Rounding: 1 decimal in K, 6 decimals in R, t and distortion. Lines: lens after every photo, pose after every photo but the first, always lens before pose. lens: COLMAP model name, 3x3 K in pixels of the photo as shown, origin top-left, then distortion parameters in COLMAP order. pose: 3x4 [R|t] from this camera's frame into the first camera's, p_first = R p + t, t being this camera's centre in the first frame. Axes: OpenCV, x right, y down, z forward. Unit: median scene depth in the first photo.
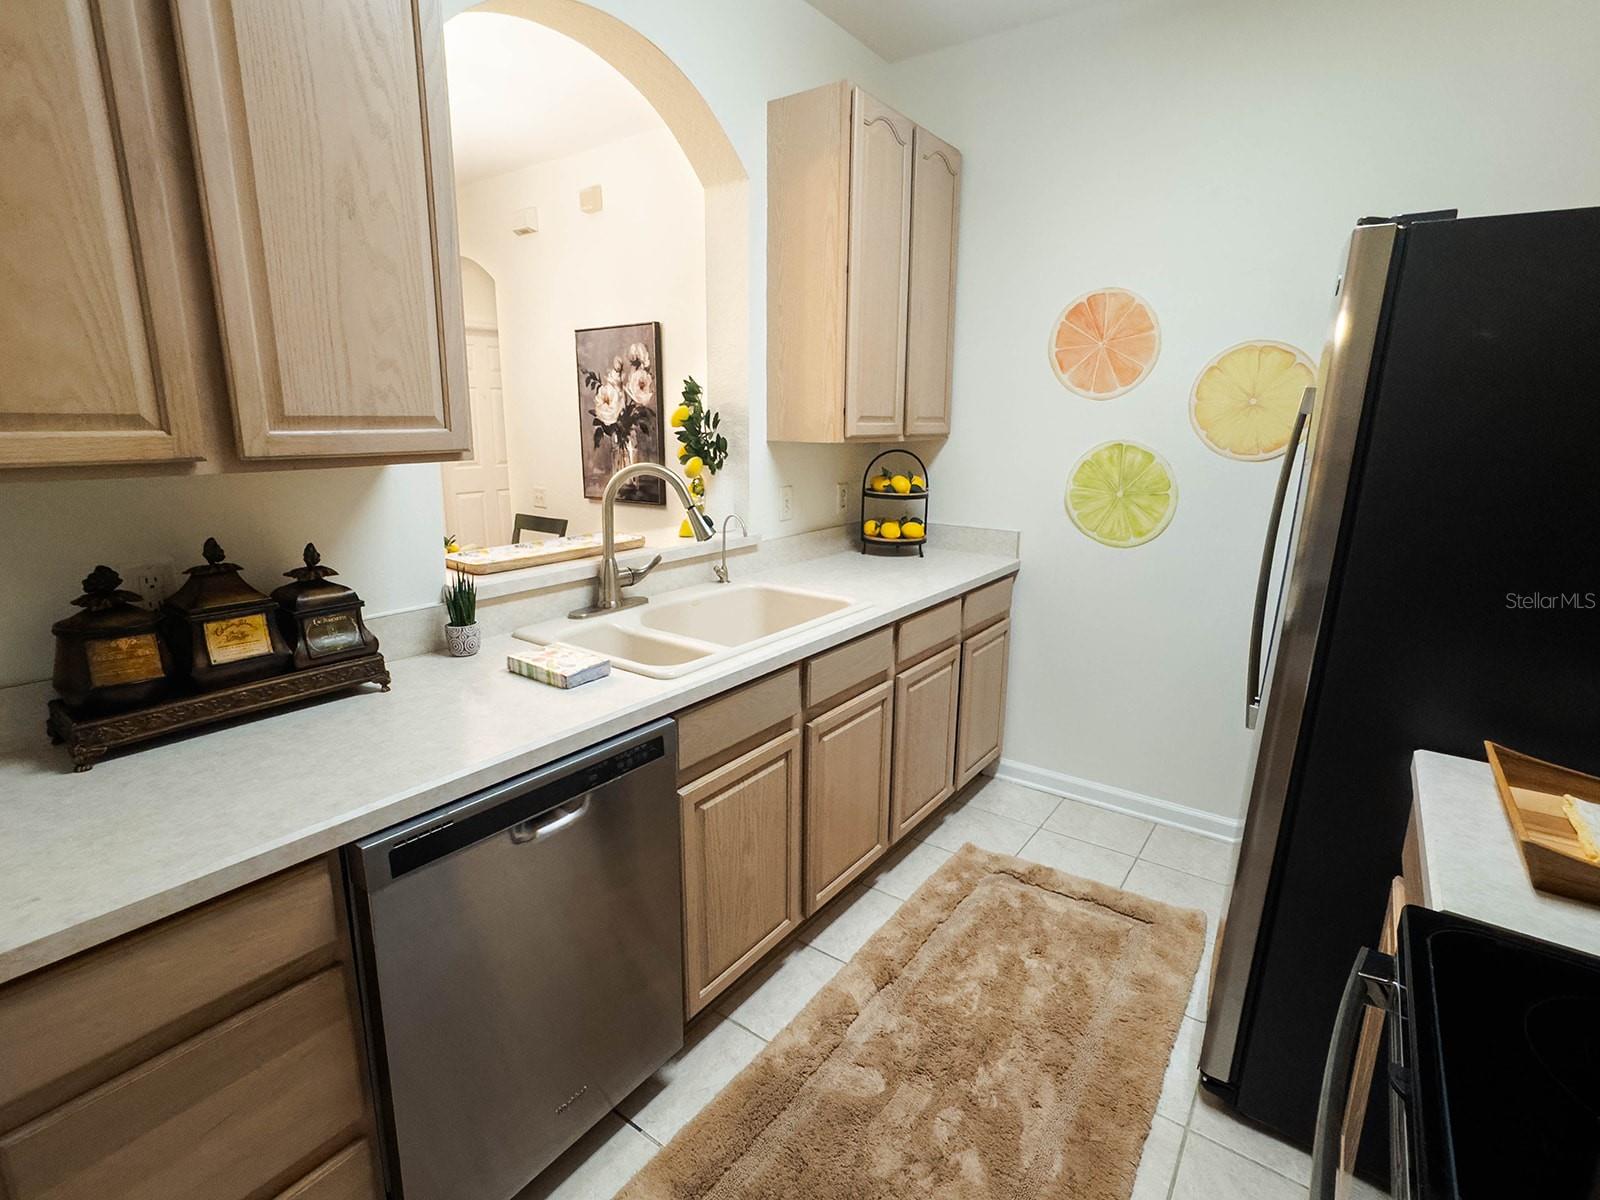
lens RADIAL K [[774.6, 0, 817.3], [0, 774.6, 576.4], [0, 0, 1]] dist [-0.041333, 0.021327]
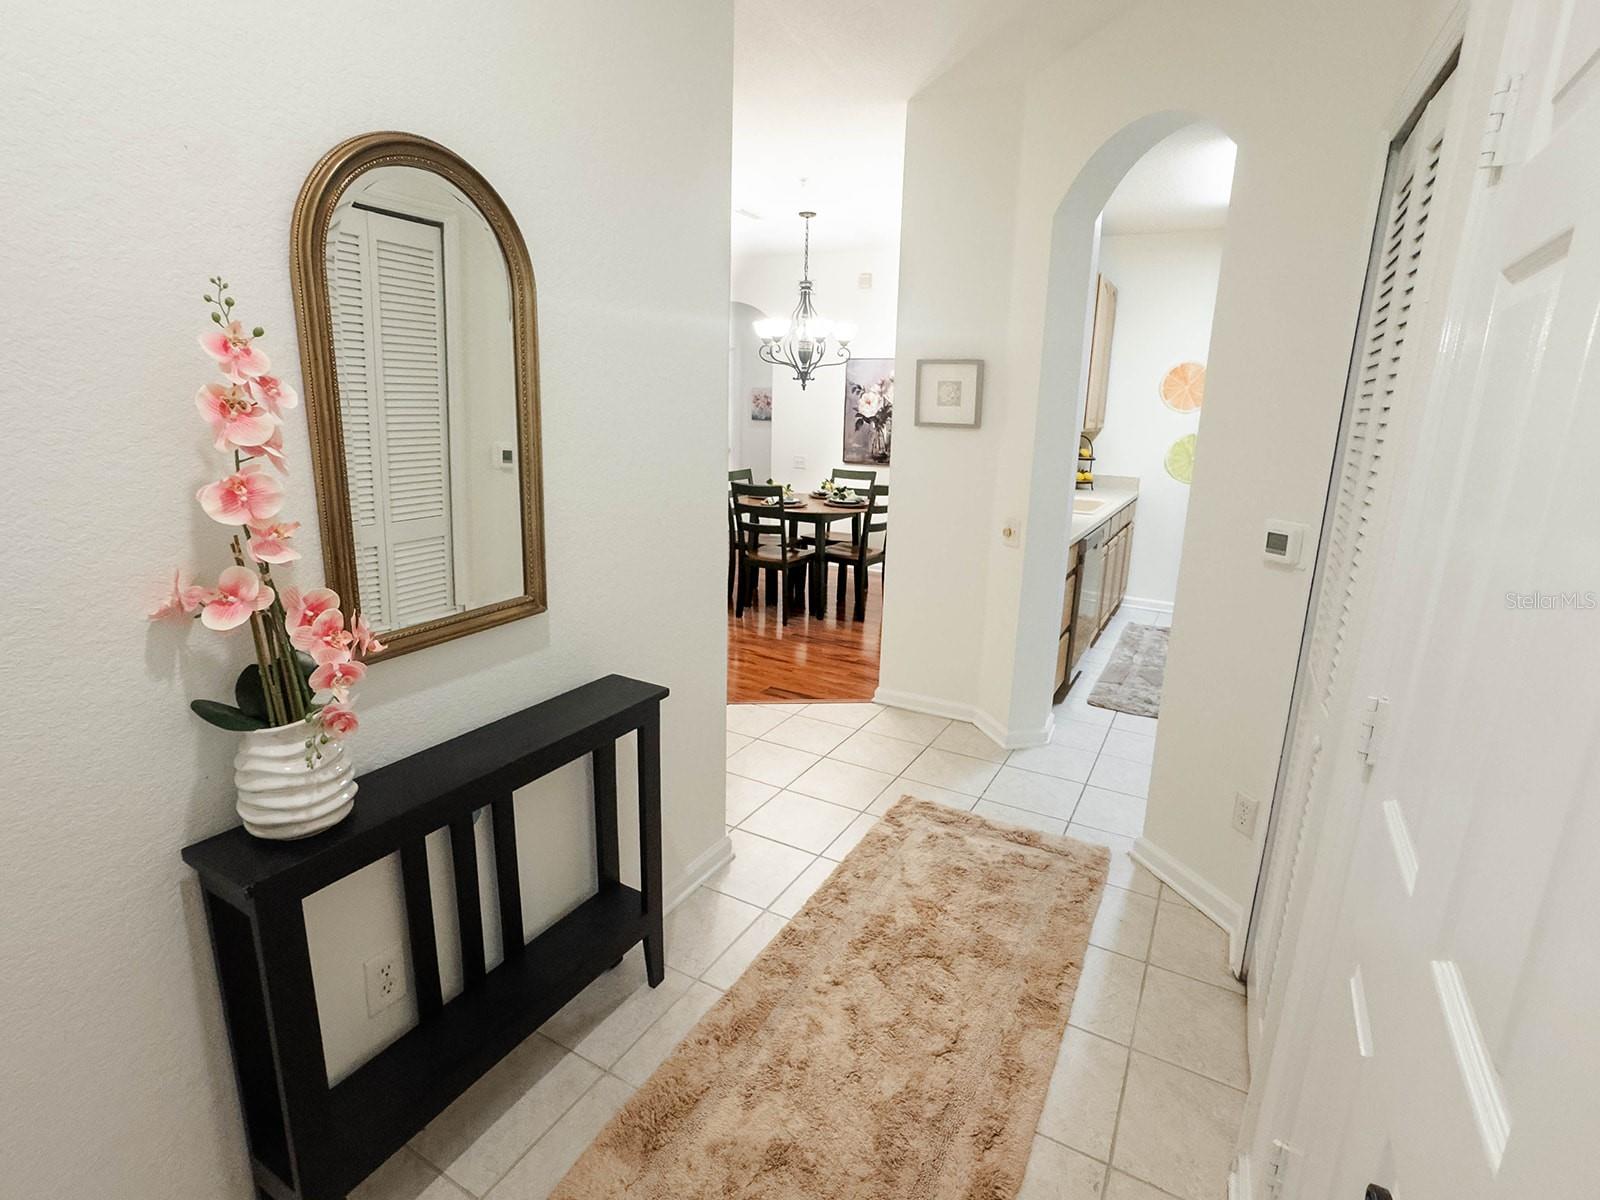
lens RADIAL K [[774.6, 0, 808.5], [0, 774.6, 584.3], [0, 0, 1]] dist [-0.041333, 0.021327]
pose [[0.992222, -0.006369, 0.124320, -1.081605], [0.002966, 0.999616, 0.027542, 0.206574], [-0.124448, -0.026959, 0.991860, -1.134689]]
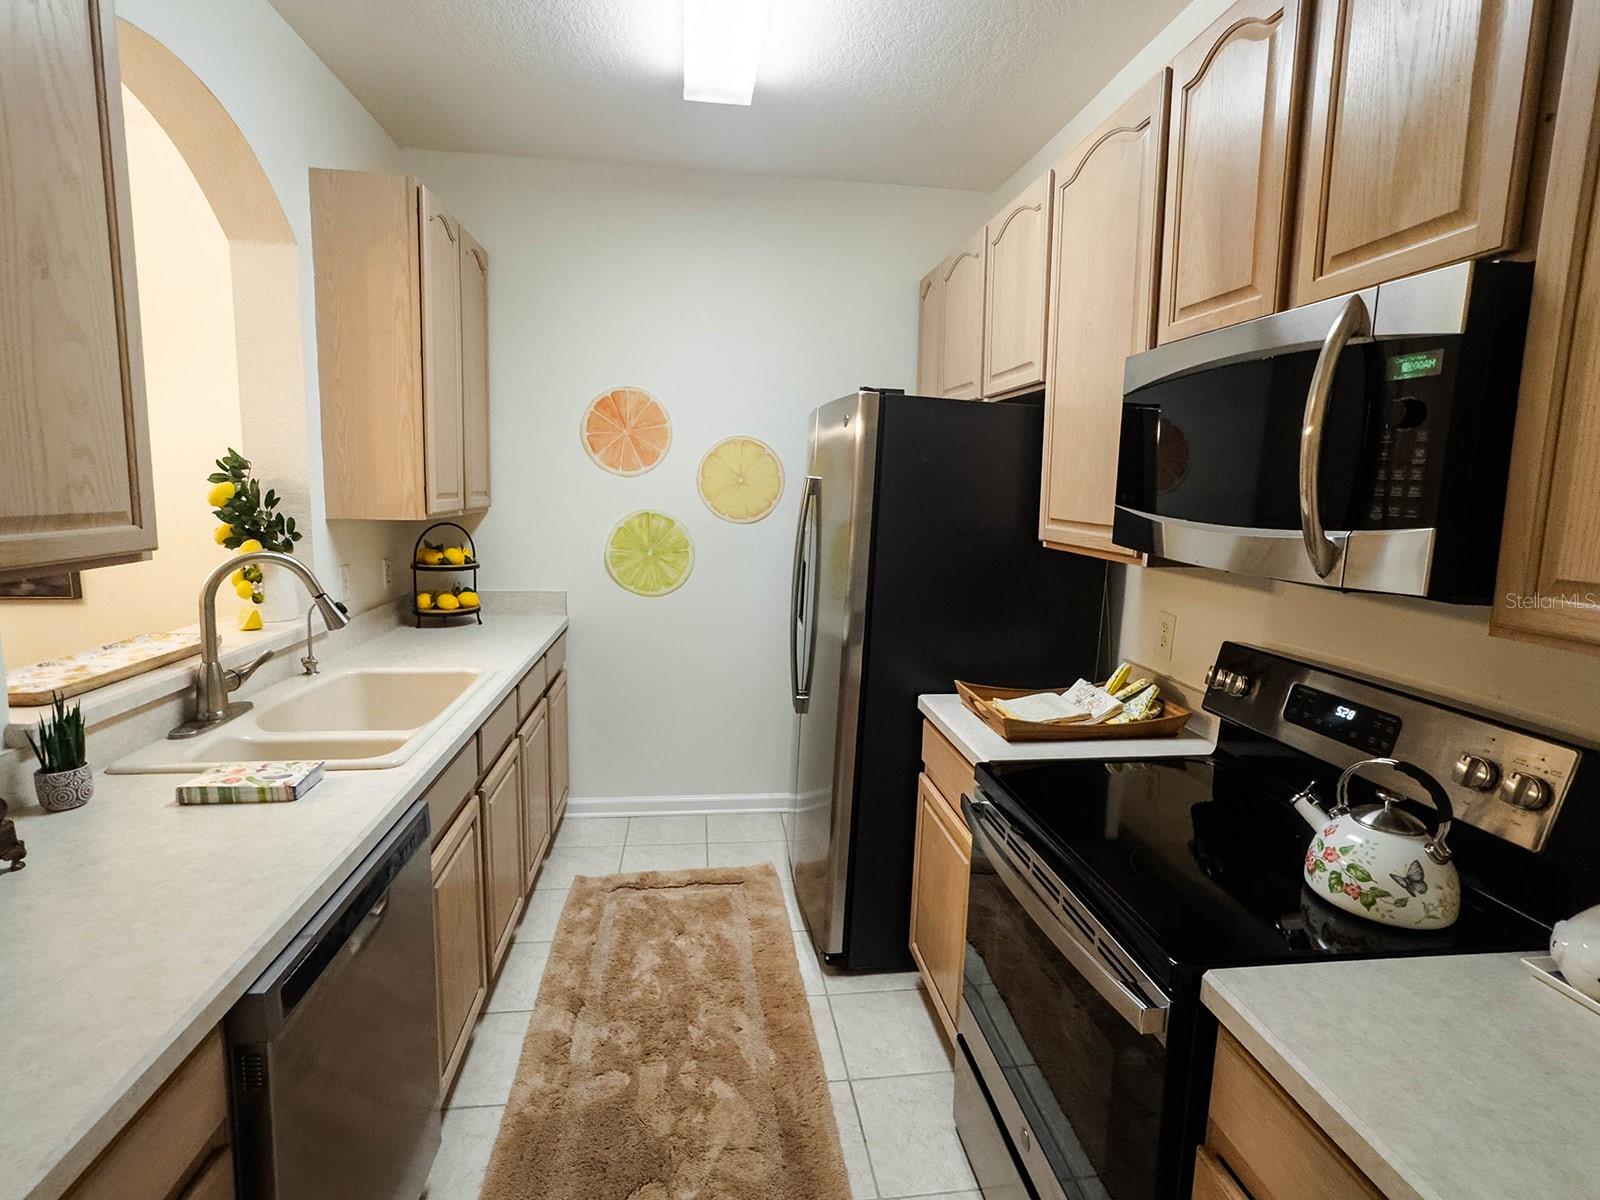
lens RADIAL K [[774.6, 0, 791.2], [0, 774.6, 577.2], [0, 0, 1]] dist [-0.041333, 0.021327]
pose [[0.736588, -0.075794, 0.672081, -0.323160], [0.122685, 0.992189, -0.022567, -0.017010], [-0.665121, 0.099077, 0.740134, -0.064578]]
